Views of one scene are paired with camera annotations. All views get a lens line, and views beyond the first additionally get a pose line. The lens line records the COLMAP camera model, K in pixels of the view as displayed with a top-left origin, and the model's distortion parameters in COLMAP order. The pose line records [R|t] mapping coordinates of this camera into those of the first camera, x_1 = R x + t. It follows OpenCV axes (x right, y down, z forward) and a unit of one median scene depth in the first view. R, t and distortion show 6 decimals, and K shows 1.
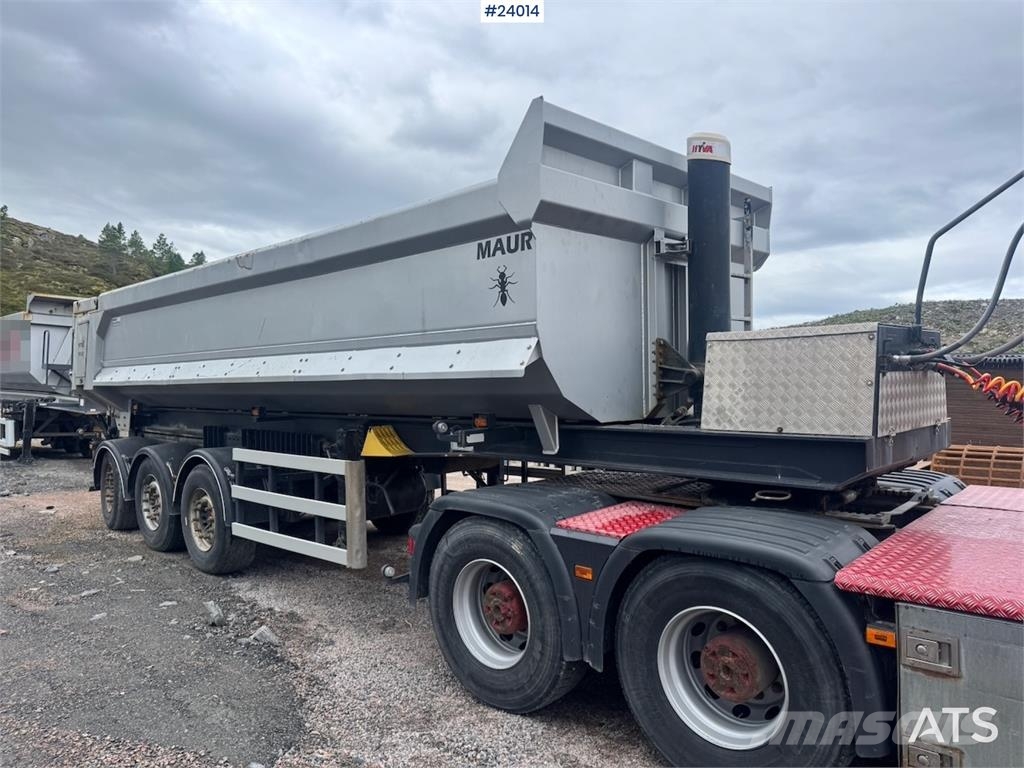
lens RADIAL K [[724.7, 0, 501.1], [0, 724.7, 385.3], [0, 0, 1]] dist [0.115416, -0.149932]
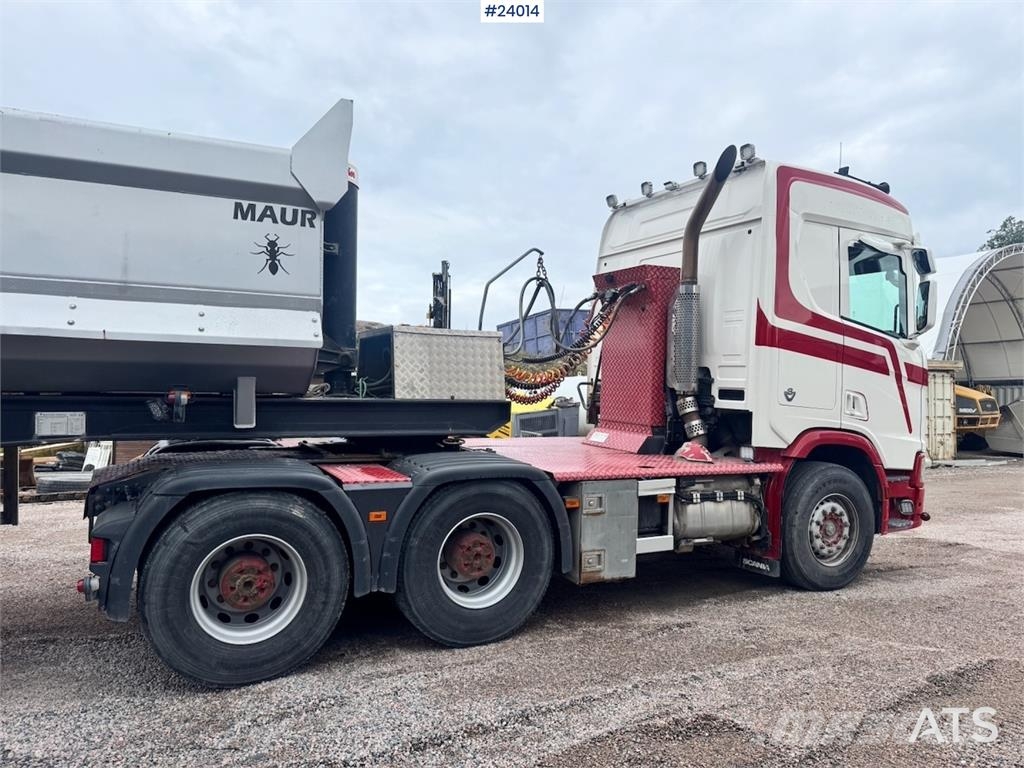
lens RADIAL K [[709.9, 0, 511.9], [0, 709.9, 390.5], [0, 0, 1]] dist [0.136419, -0.252258]
pose [[0.337599, 0.018032, 0.941117, -0.809667], [-0.018291, 0.999753, -0.012594, 0.054866], [-0.941112, -0.012963, 0.337845, 0.358394]]
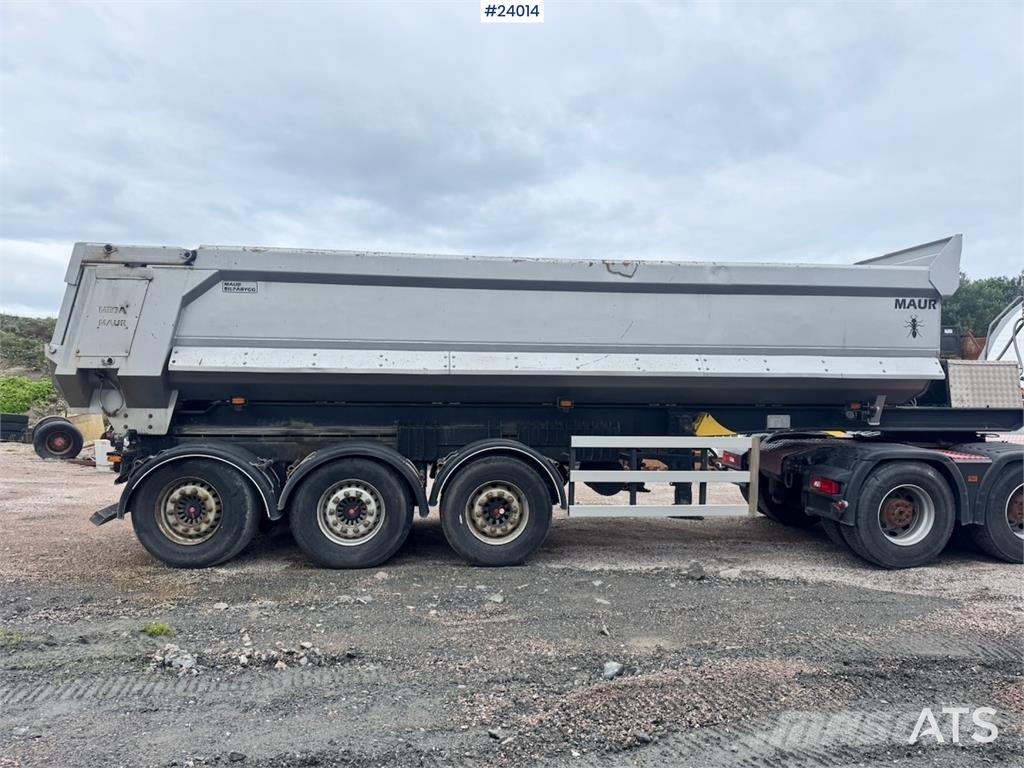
lens RADIAL K [[721.1, 0, 514.2], [0, 721.1, 387.5], [0, 0, 1]] dist [0.066816, -0.093960]
pose [[0.620137, 0.016381, 0.784322, -1.965274], [-0.015664, 0.999841, -0.008497, 0.039195], [-0.784337, -0.007016, 0.620296, 0.665583]]
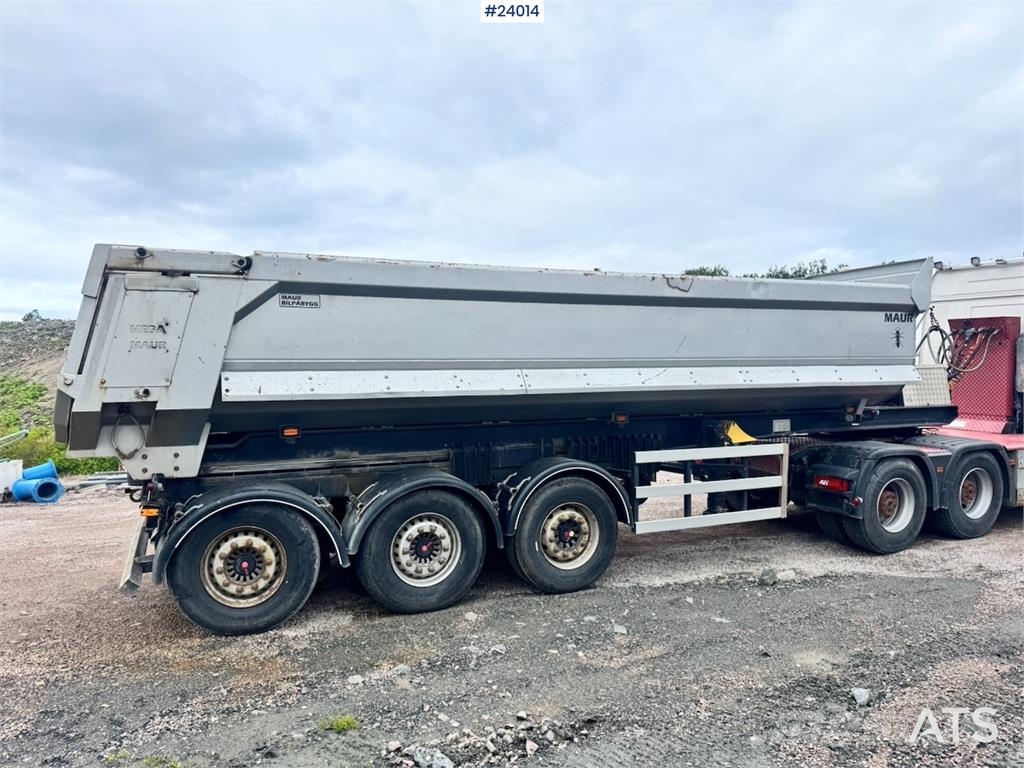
lens RADIAL K [[721.1, 0, 514.2], [0, 721.1, 387.5], [0, 0, 1]] dist [0.066816, -0.093960]
pose [[0.363929, -0.010995, 0.931362, -2.211371], [0.009147, 0.999924, 0.008231, -0.028422], [-0.931382, 0.005524, 0.364002, 1.249148]]
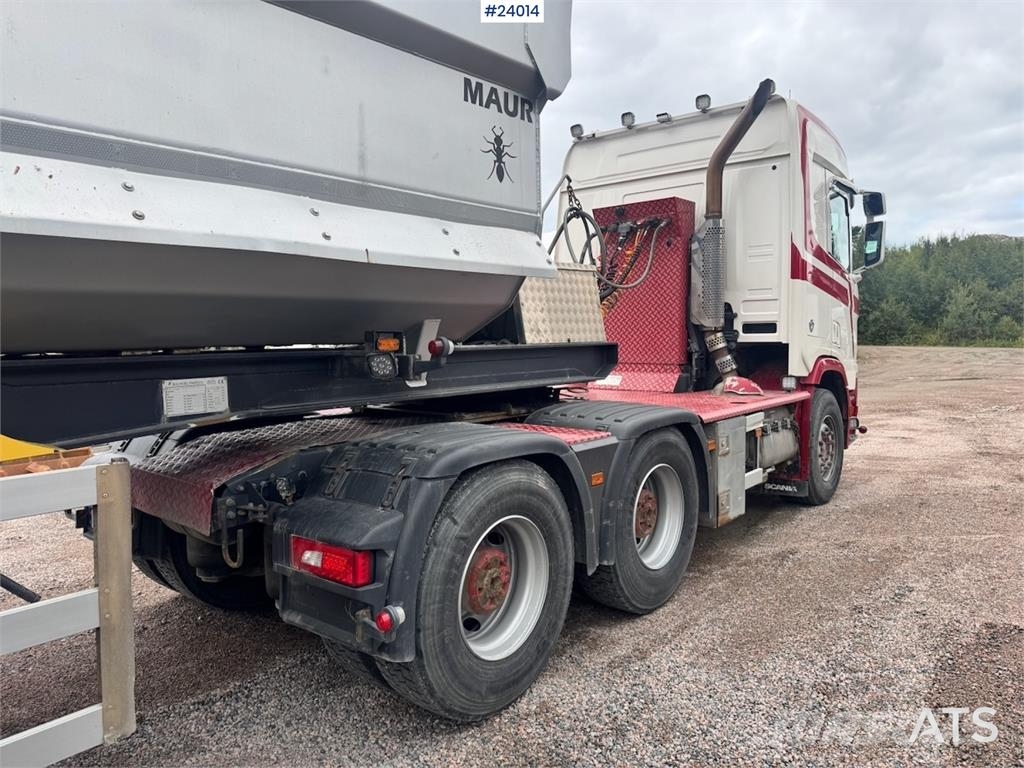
lens RADIAL K [[715.5, 0, 513.7], [0, 715.5, 387.8], [0, 0, 1]] dist [0.104784, -0.141377]
pose [[-0.074609, -0.046986, 0.996105, -0.760225], [0.033028, 0.998225, 0.049560, 0.068825], [-0.996666, 0.036597, -0.072925, 1.048755]]
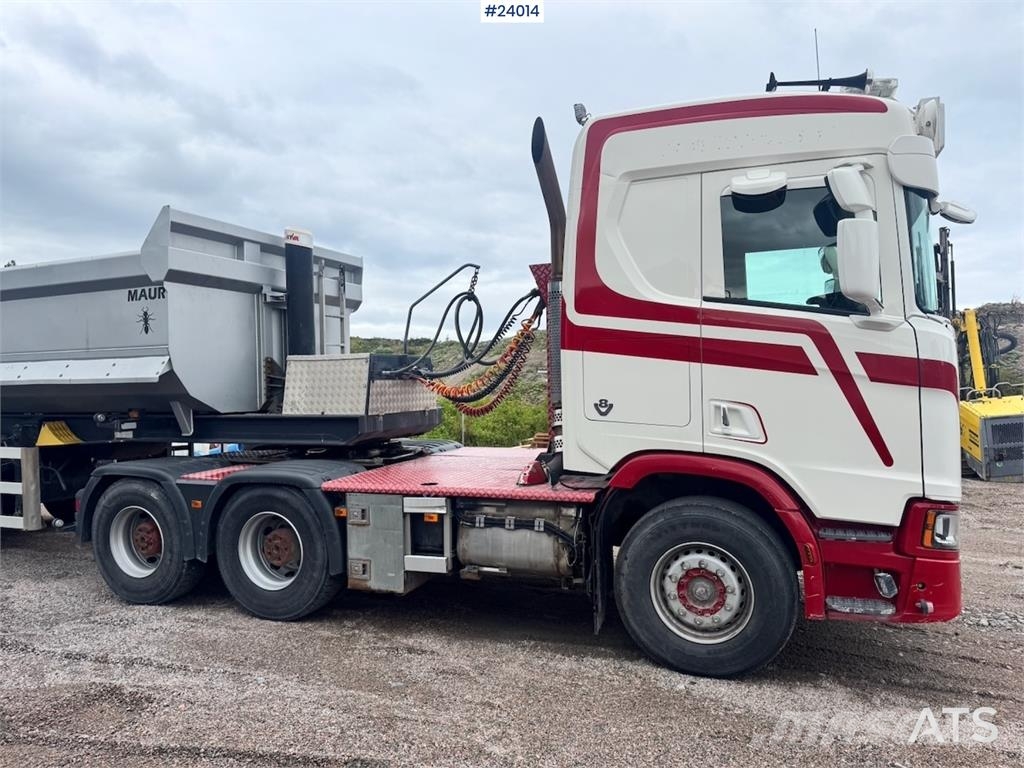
lens RADIAL K [[721.1, 0, 514.2], [0, 721.1, 387.5], [0, 0, 1]] dist [0.066816, -0.093960]
pose [[0.927906, -0.000159, 0.372813, 0.145030], [0.003302, 0.999964, -0.007792, 0.013288], [-0.372798, 0.008461, 0.927874, -0.660222]]
